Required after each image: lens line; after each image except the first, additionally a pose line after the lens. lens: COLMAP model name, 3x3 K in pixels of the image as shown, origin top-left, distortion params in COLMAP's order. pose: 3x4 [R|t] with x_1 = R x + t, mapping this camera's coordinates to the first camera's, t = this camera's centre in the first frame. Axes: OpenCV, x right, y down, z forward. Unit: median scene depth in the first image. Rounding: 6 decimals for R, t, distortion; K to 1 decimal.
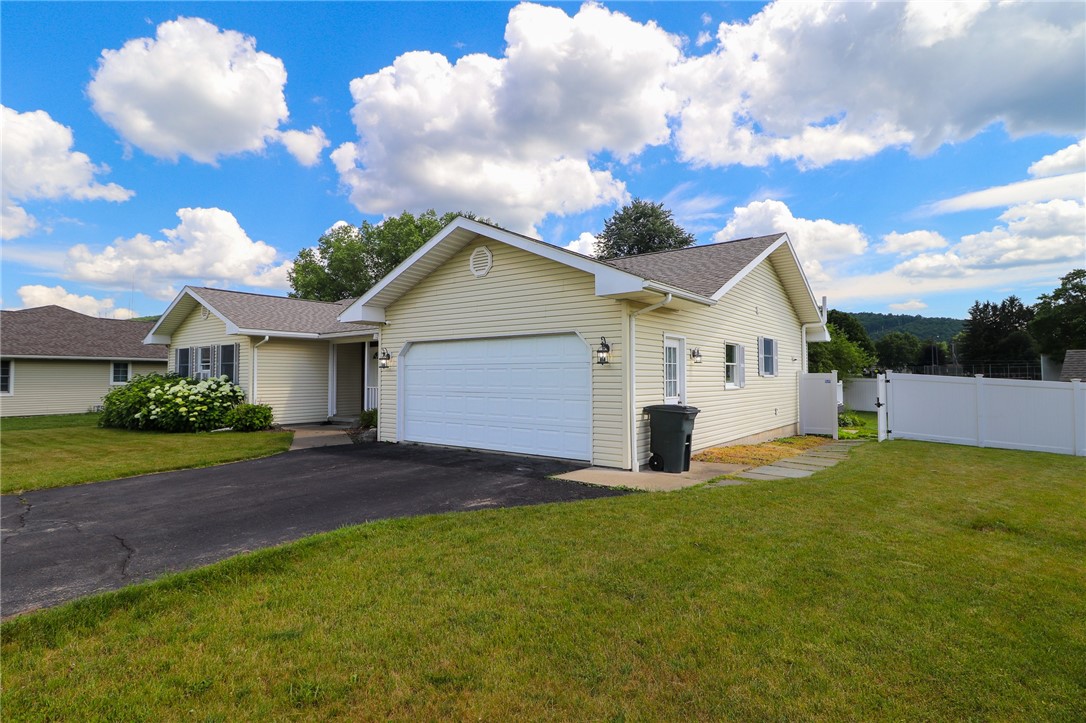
lens RADIAL K [[567.0, 0, 543.0], [0, 567.0, 361.5], [0, 0, 1]] dist [-0.000603, -0.000194]
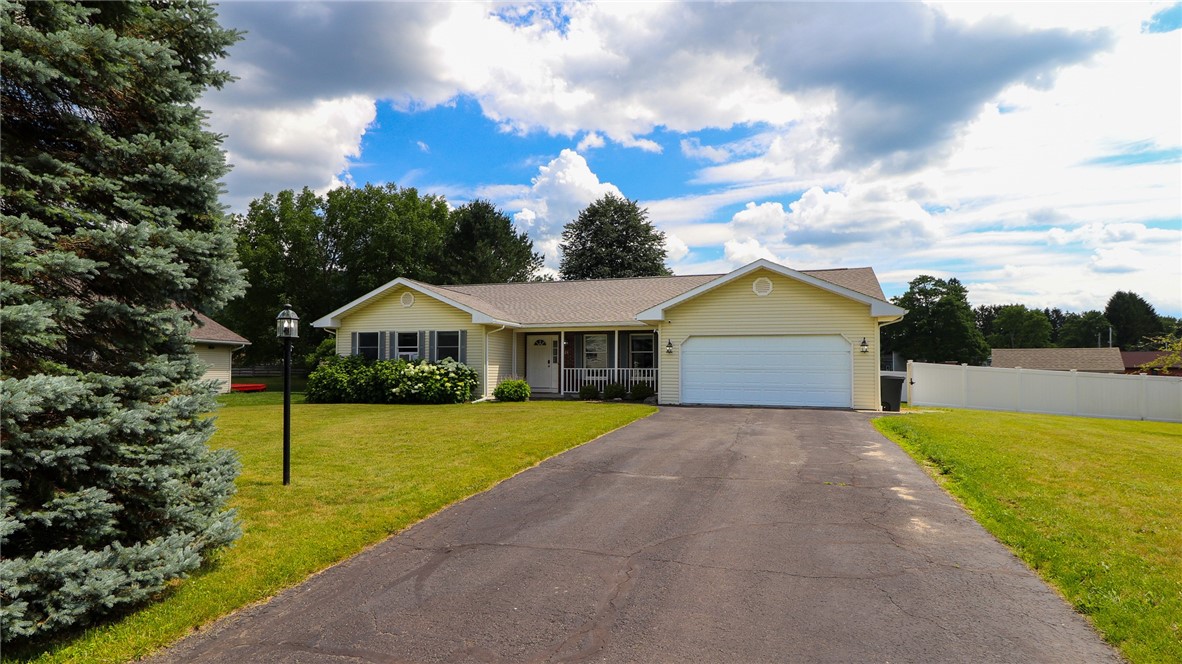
lens RADIAL K [[655.8, 0, 591.0], [0, 655.8, 332.0], [0, 0, 1]] dist [-0.002127, -0.000273]
pose [[0.955336, 0.025894, 0.294386, -0.741049], [-0.016823, 0.999304, -0.033304, 0.013941], [-0.295043, 0.026865, 0.955106, -0.412021]]
